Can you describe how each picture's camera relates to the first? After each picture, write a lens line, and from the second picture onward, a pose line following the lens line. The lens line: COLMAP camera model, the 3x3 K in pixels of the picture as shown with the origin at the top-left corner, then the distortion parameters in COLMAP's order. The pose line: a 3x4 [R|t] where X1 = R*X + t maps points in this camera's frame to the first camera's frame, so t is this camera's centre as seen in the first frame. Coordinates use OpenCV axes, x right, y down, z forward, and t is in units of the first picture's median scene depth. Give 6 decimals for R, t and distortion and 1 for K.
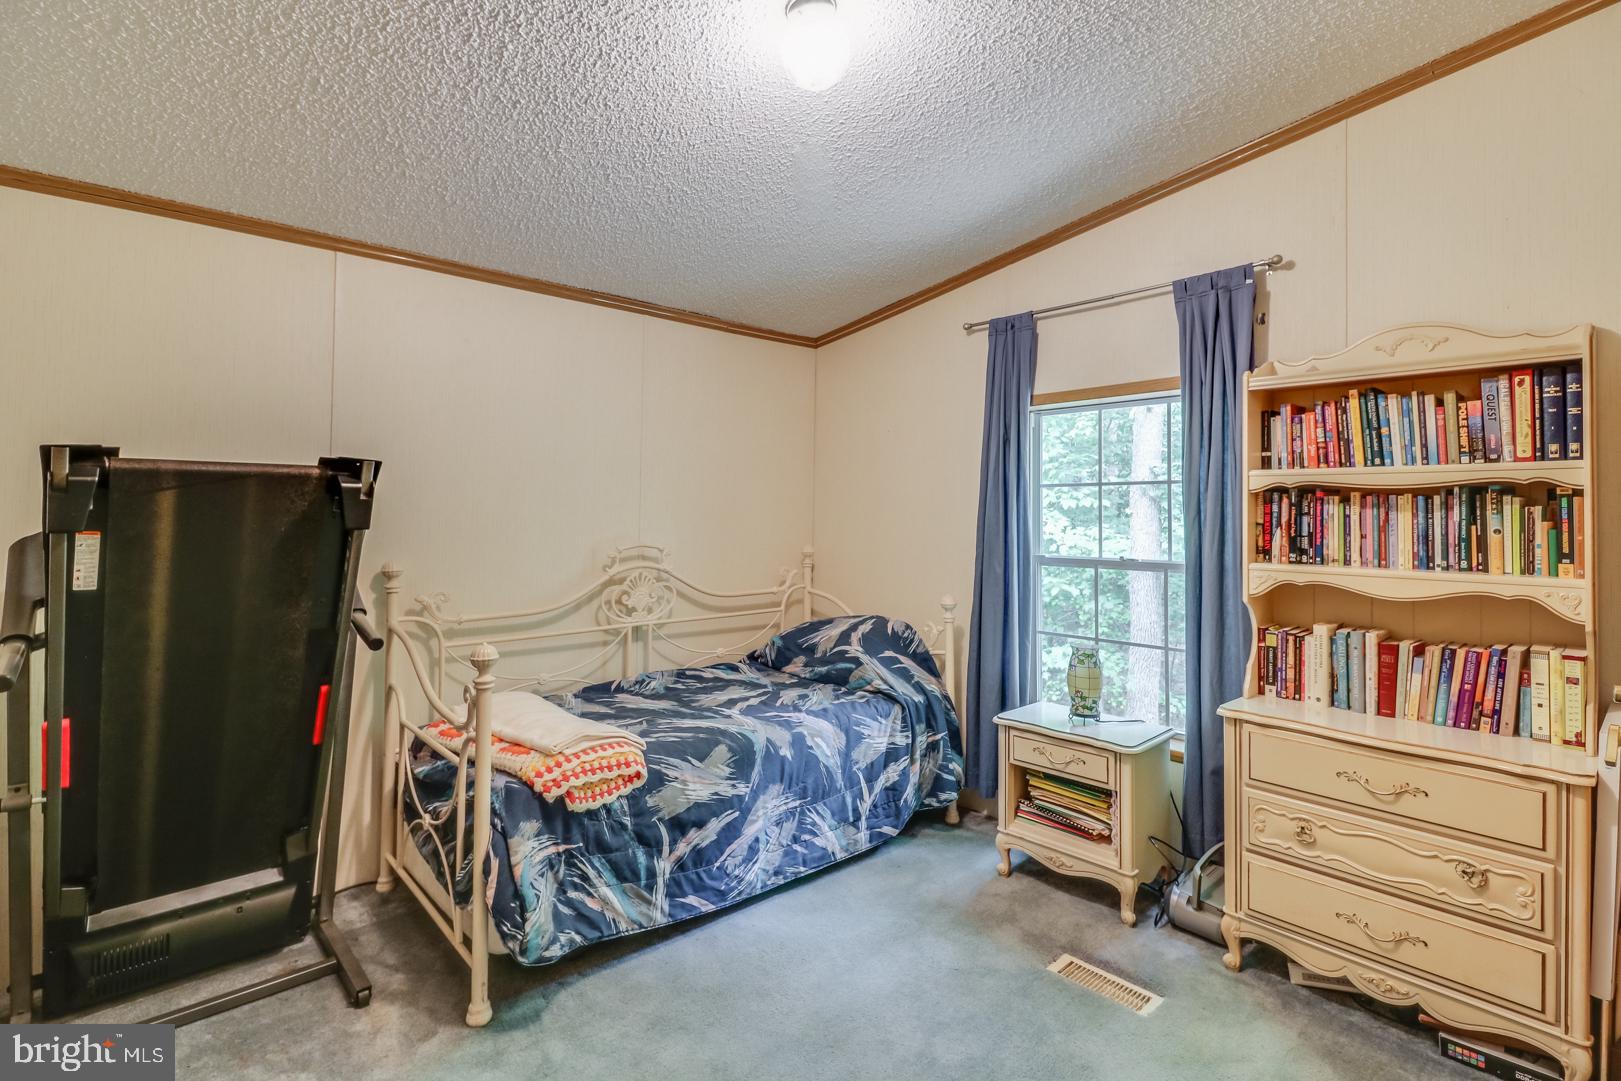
lens RADIAL K [[756.9, 0, 799.2], [0, 756.9, 510.8], [0, 0, 1]] dist [0.004755, -0.009816]
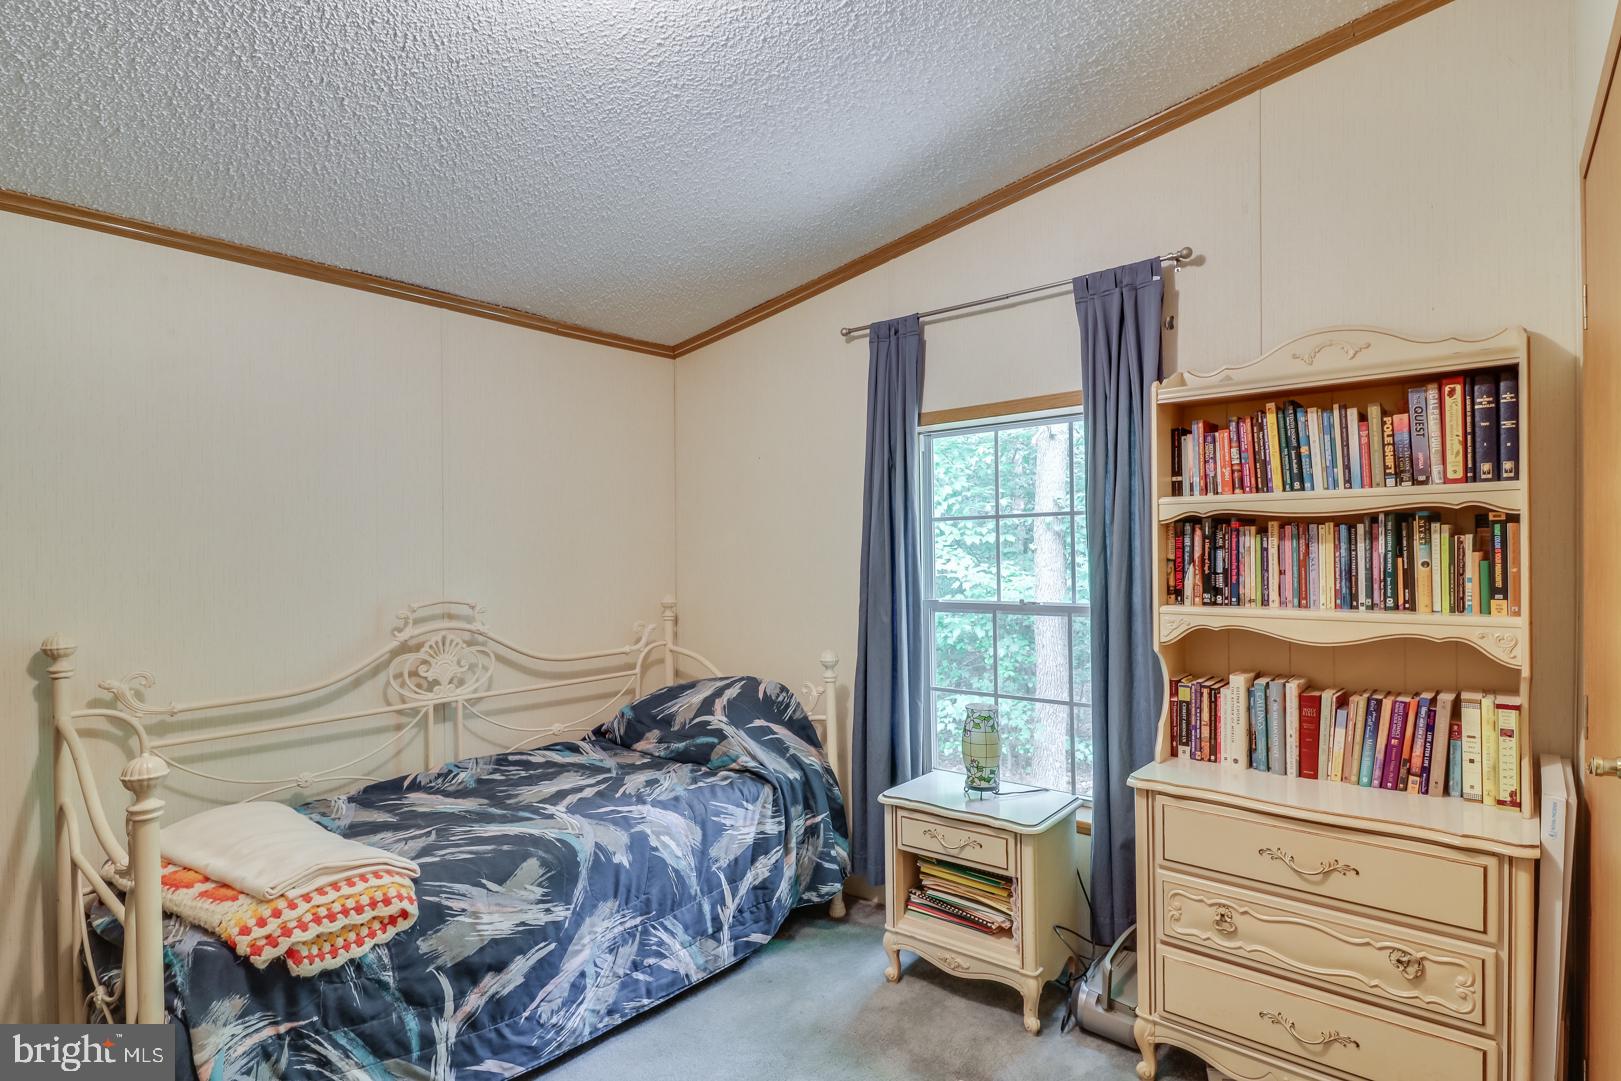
lens RADIAL K [[807.6, 0, 825.1], [0, 807.6, 567.6], [0, 0, 1]] dist [-0.001677, -0.006715]
pose [[0.987937, -0.020920, 0.153437, 0.083685], [0.017763, 0.999602, 0.021916, -0.001144], [-0.153834, -0.018926, 0.987915, 0.162993]]
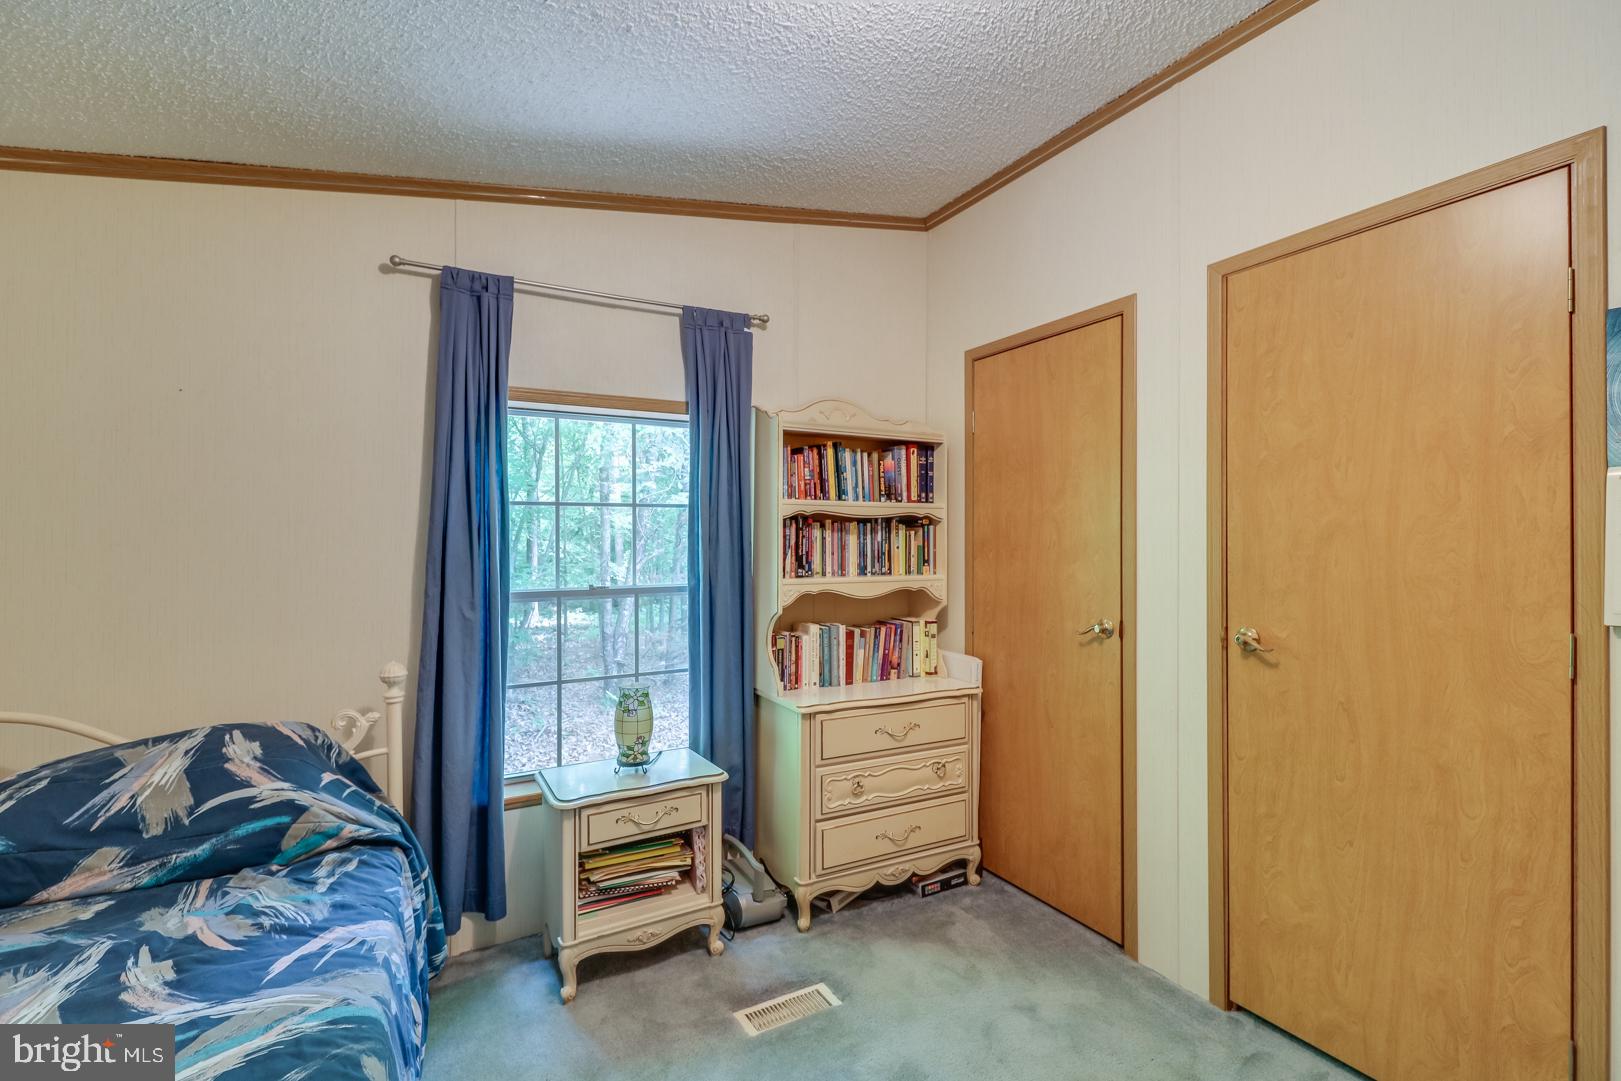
lens RADIAL K [[756.9, 0, 811.1], [0, 756.9, 545.5], [0, 0, 1]] dist [0.004755, -0.009816]
pose [[0.215023, -0.014033, 0.976508, -0.543190], [0.001733, 0.999901, 0.013987, 0.001458], [-0.976608, -0.001315, 0.215026, 0.737875]]
